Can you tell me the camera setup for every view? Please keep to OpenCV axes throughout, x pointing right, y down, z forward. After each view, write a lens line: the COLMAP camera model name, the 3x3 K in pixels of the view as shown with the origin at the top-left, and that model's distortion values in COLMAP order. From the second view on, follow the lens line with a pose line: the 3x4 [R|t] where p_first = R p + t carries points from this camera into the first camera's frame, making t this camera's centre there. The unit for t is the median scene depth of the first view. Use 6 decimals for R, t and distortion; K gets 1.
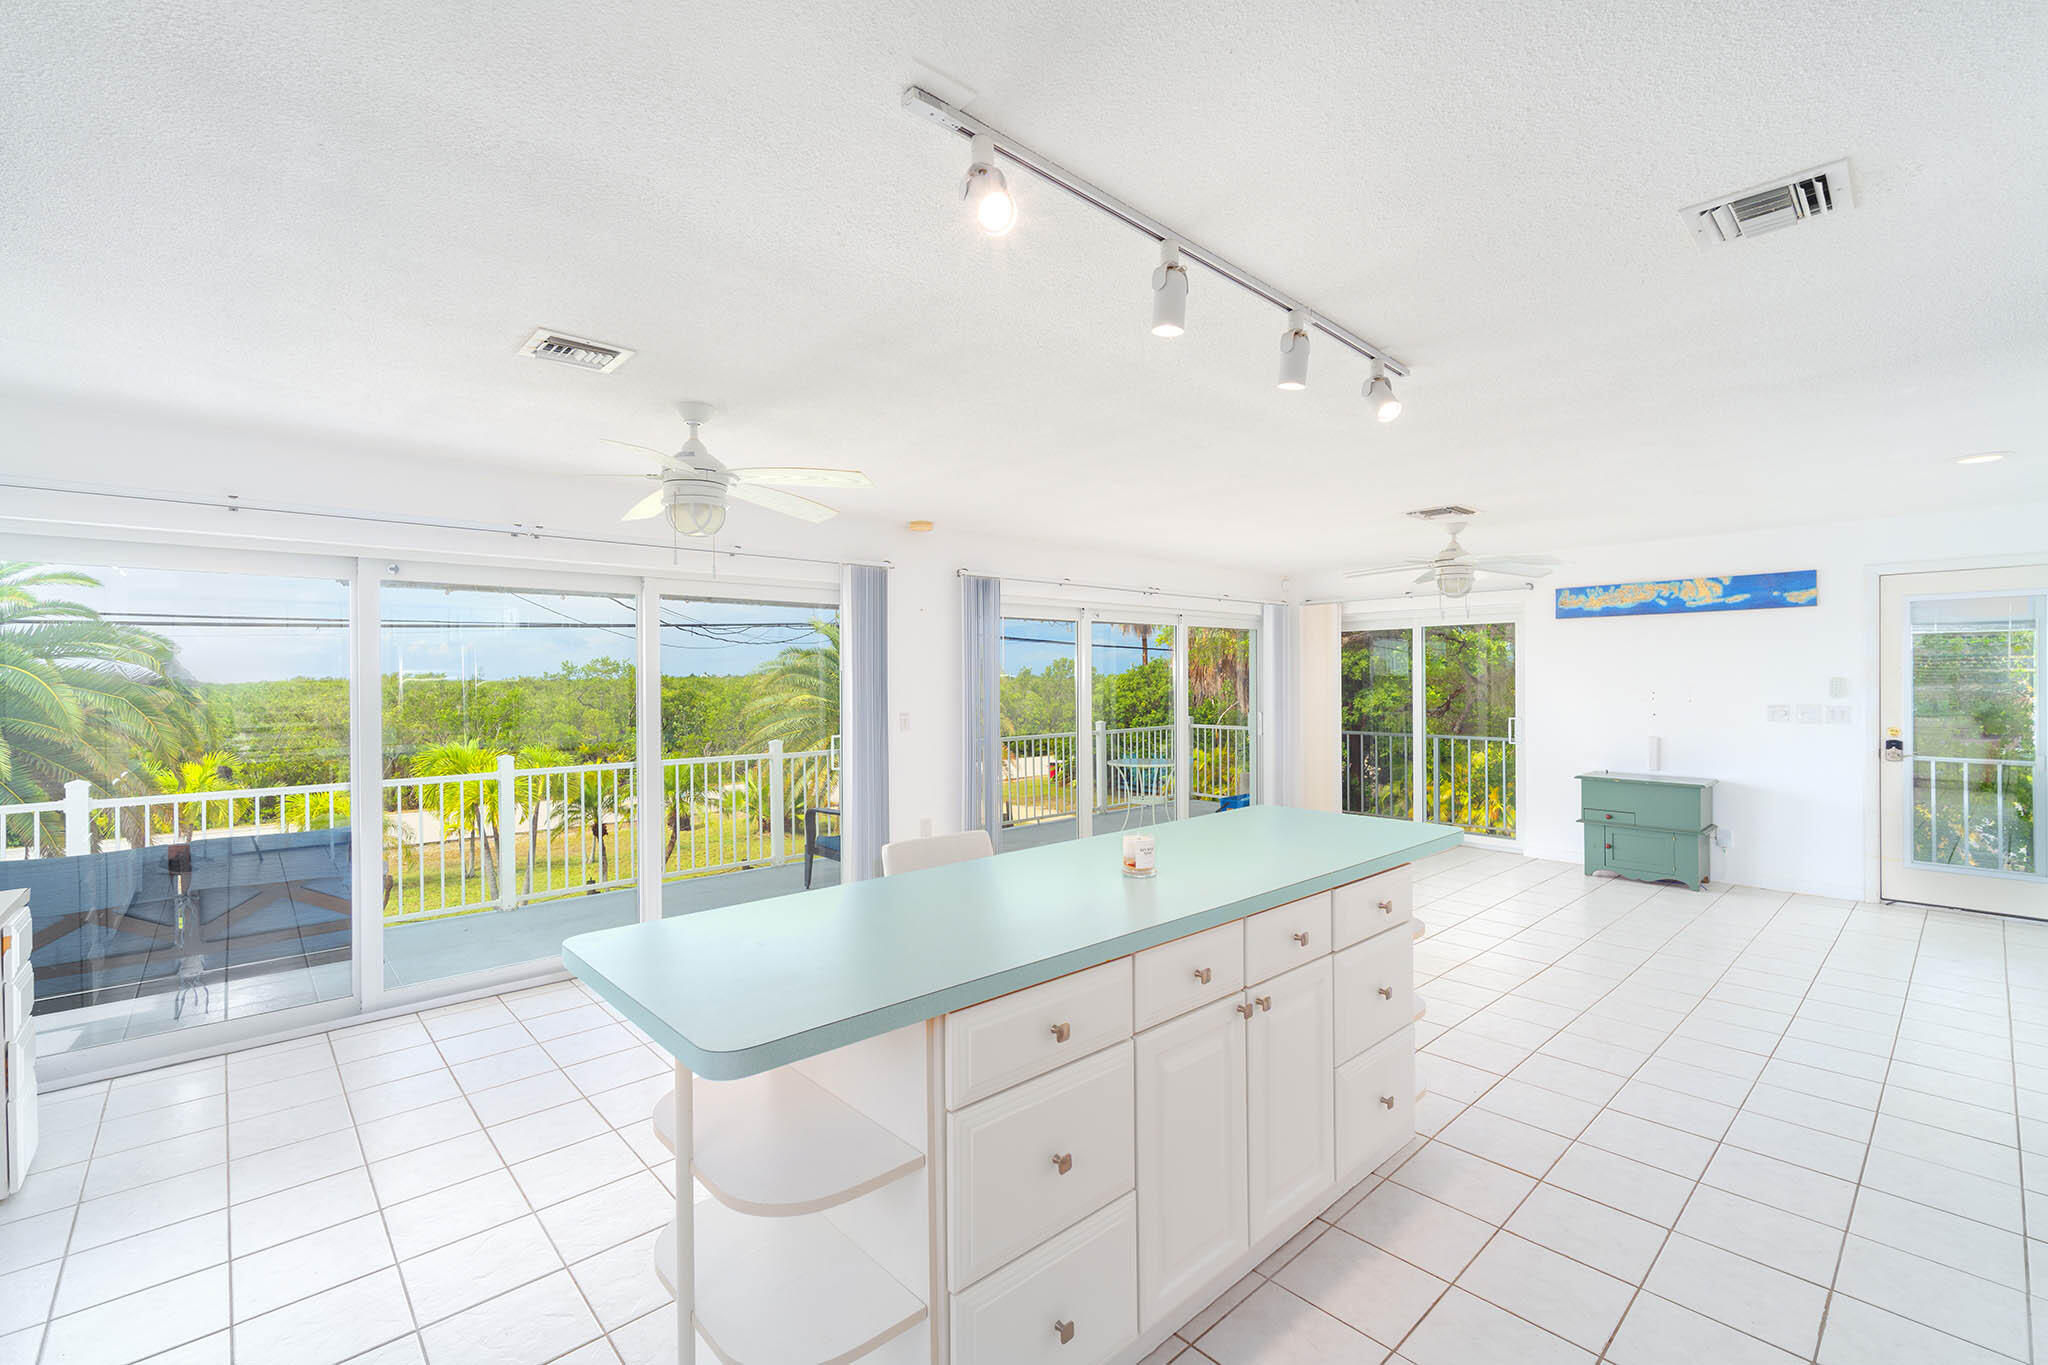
lens RADIAL K [[876.3, 0, 1021.7], [0, 876.3, 680.1], [0, 0, 1]] dist [0.003663, 0.000529]
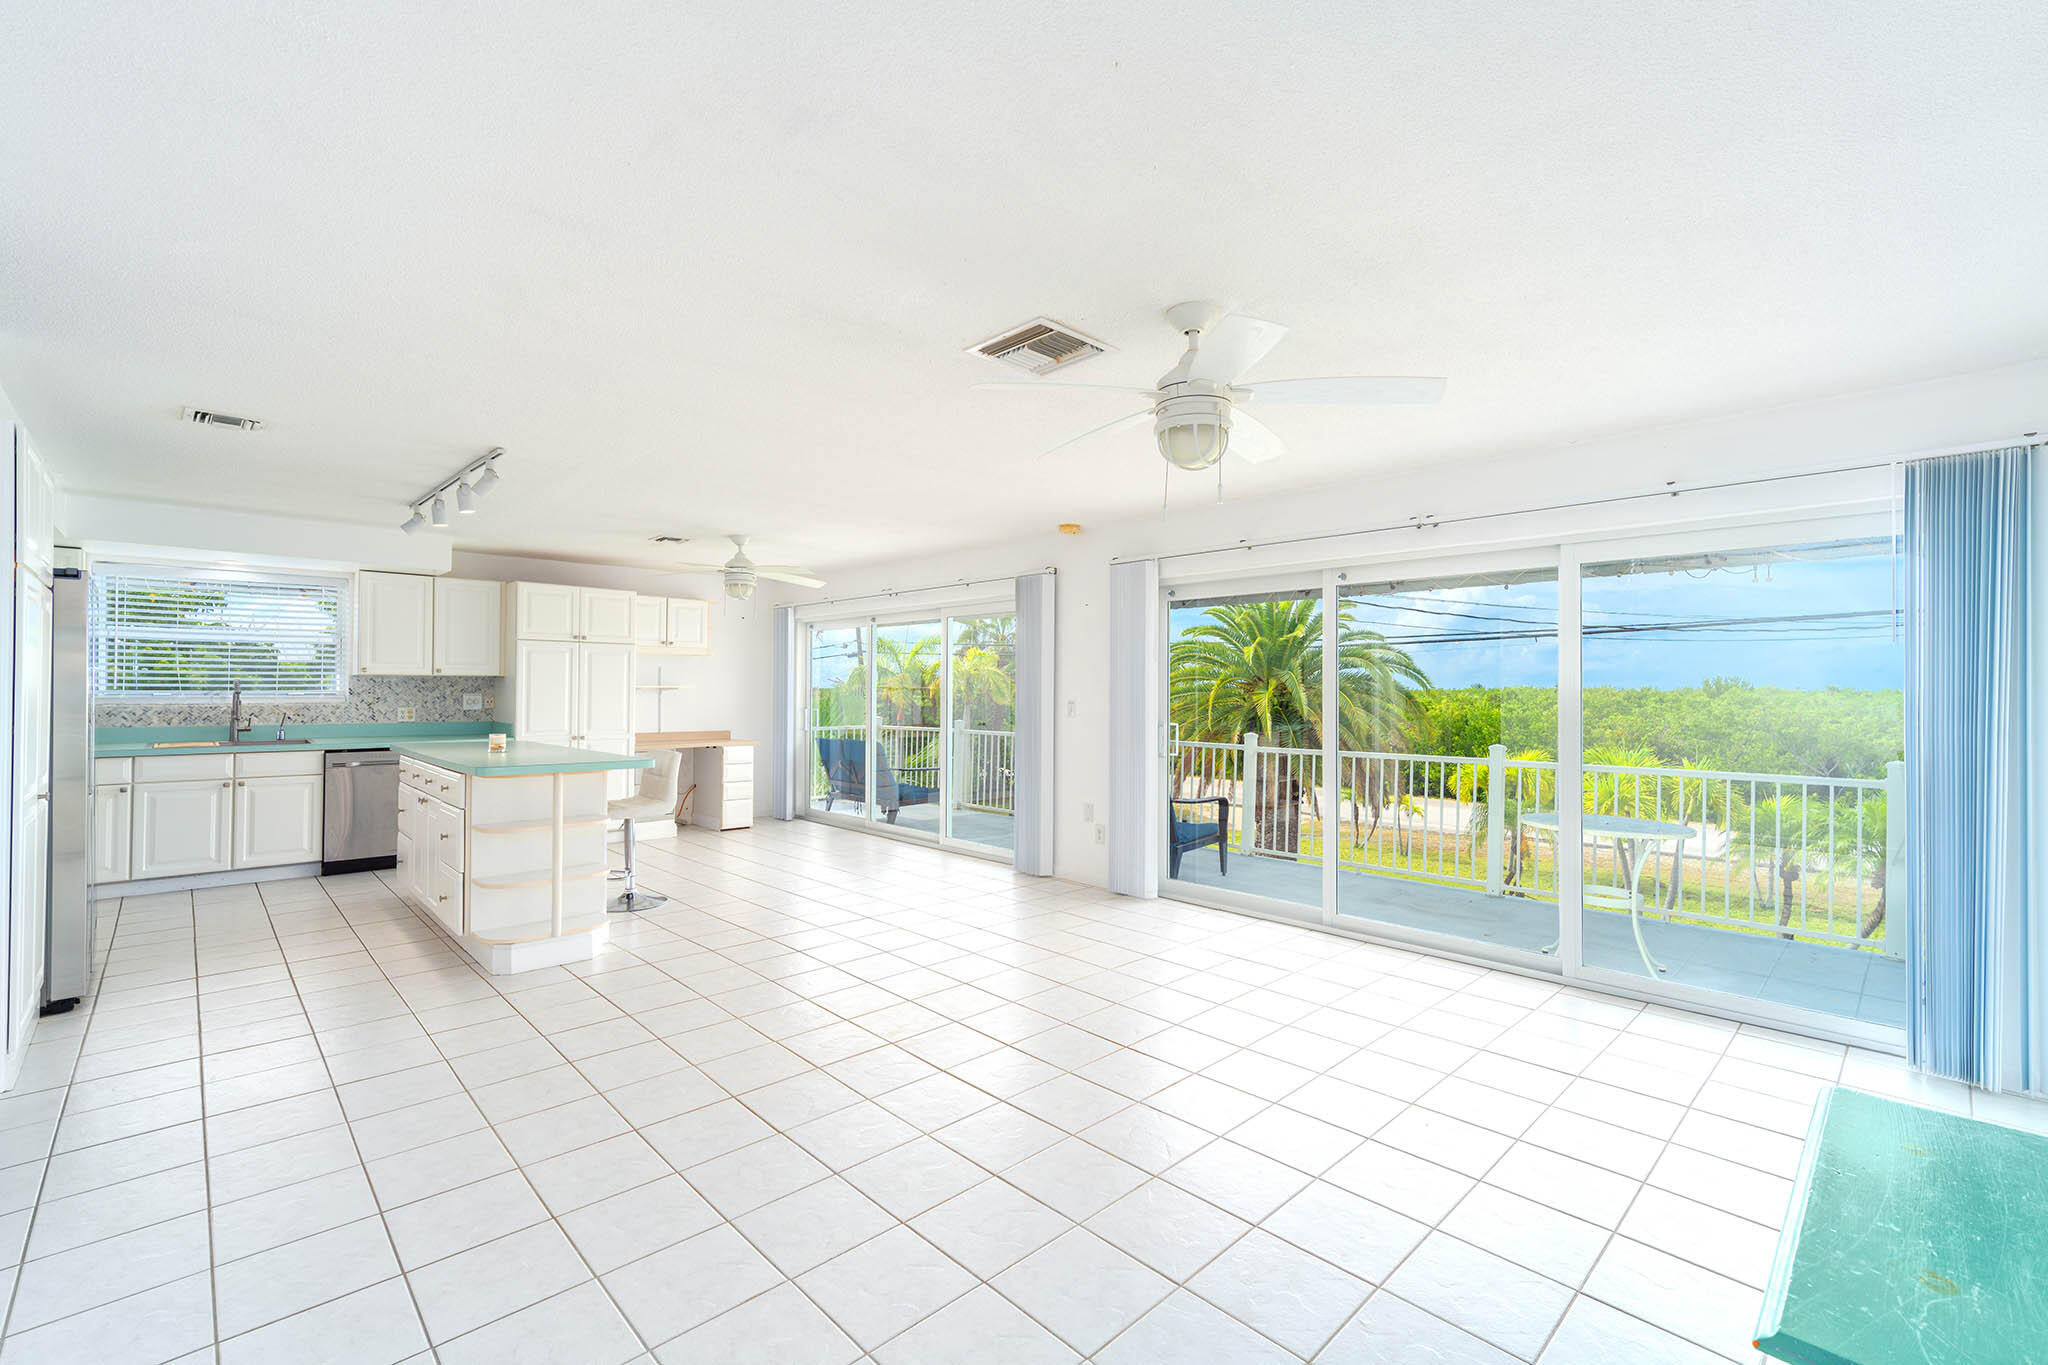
lens RADIAL K [[876.3, 0, 1058.6], [0, 876.3, 675.5], [0, 0, 1]] dist [0.003663, 0.000529]
pose [[0.044687, -0.002067, -0.998999, 0.775588], [0.004645, 0.999987, -0.001861, 0.006202], [0.998990, -0.004558, 0.044696, 0.766283]]
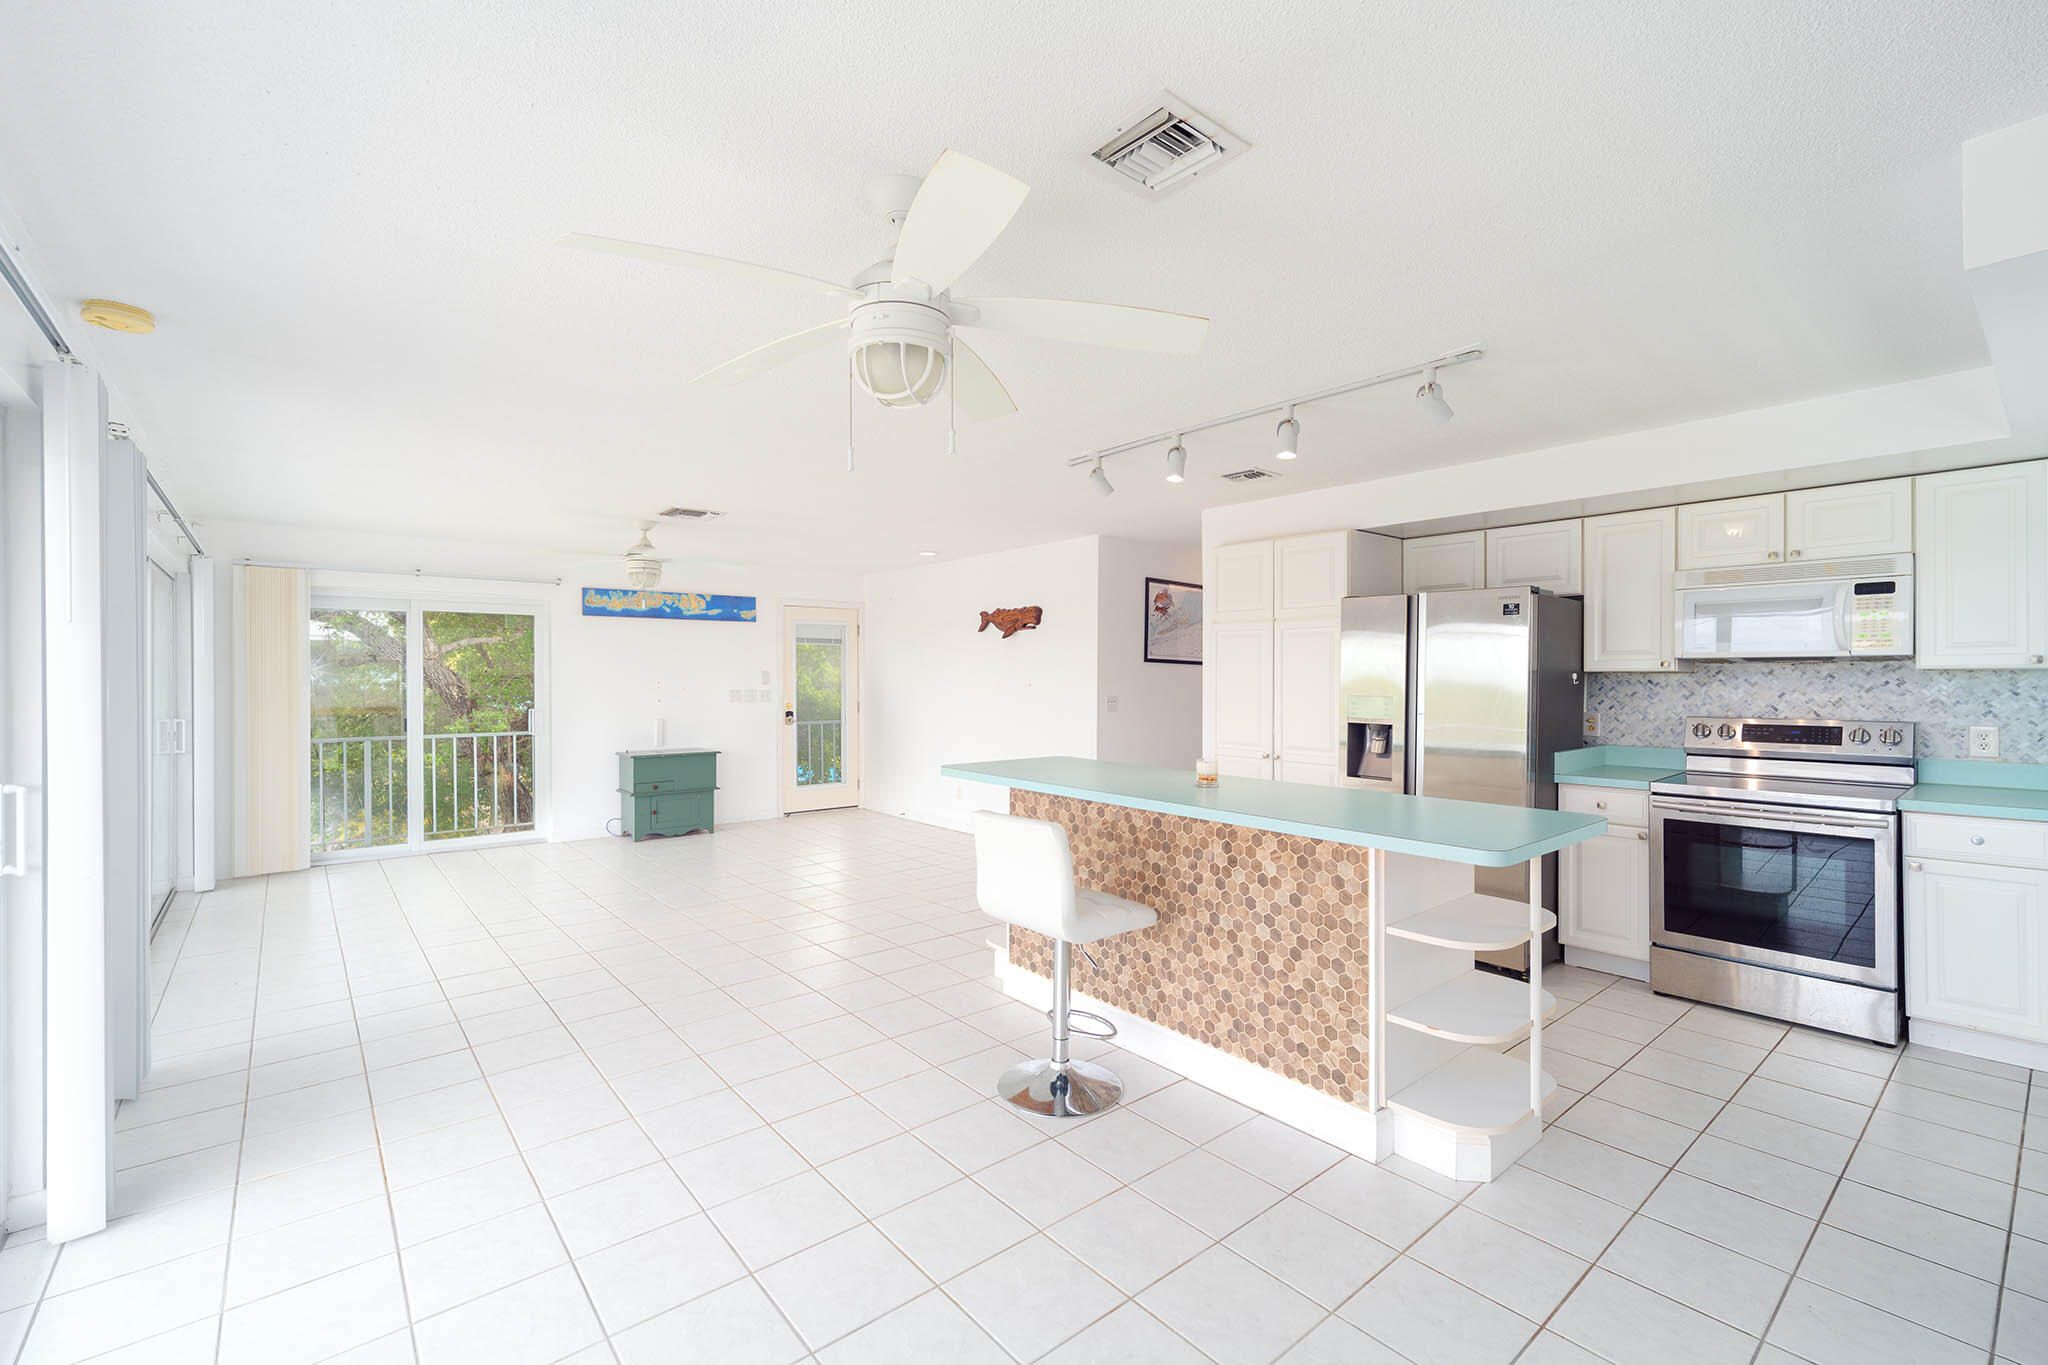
lens RADIAL K [[876.3, 0, 1026.3], [0, 876.3, 679.5], [0, 0, 1]] dist [0.003663, 0.000529]
pose [[0.040489, -0.005280, 0.999166, -0.487399], [-0.002877, 0.999981, 0.005401, 0.001750], [-0.999176, -0.003094, 0.040473, 0.449650]]
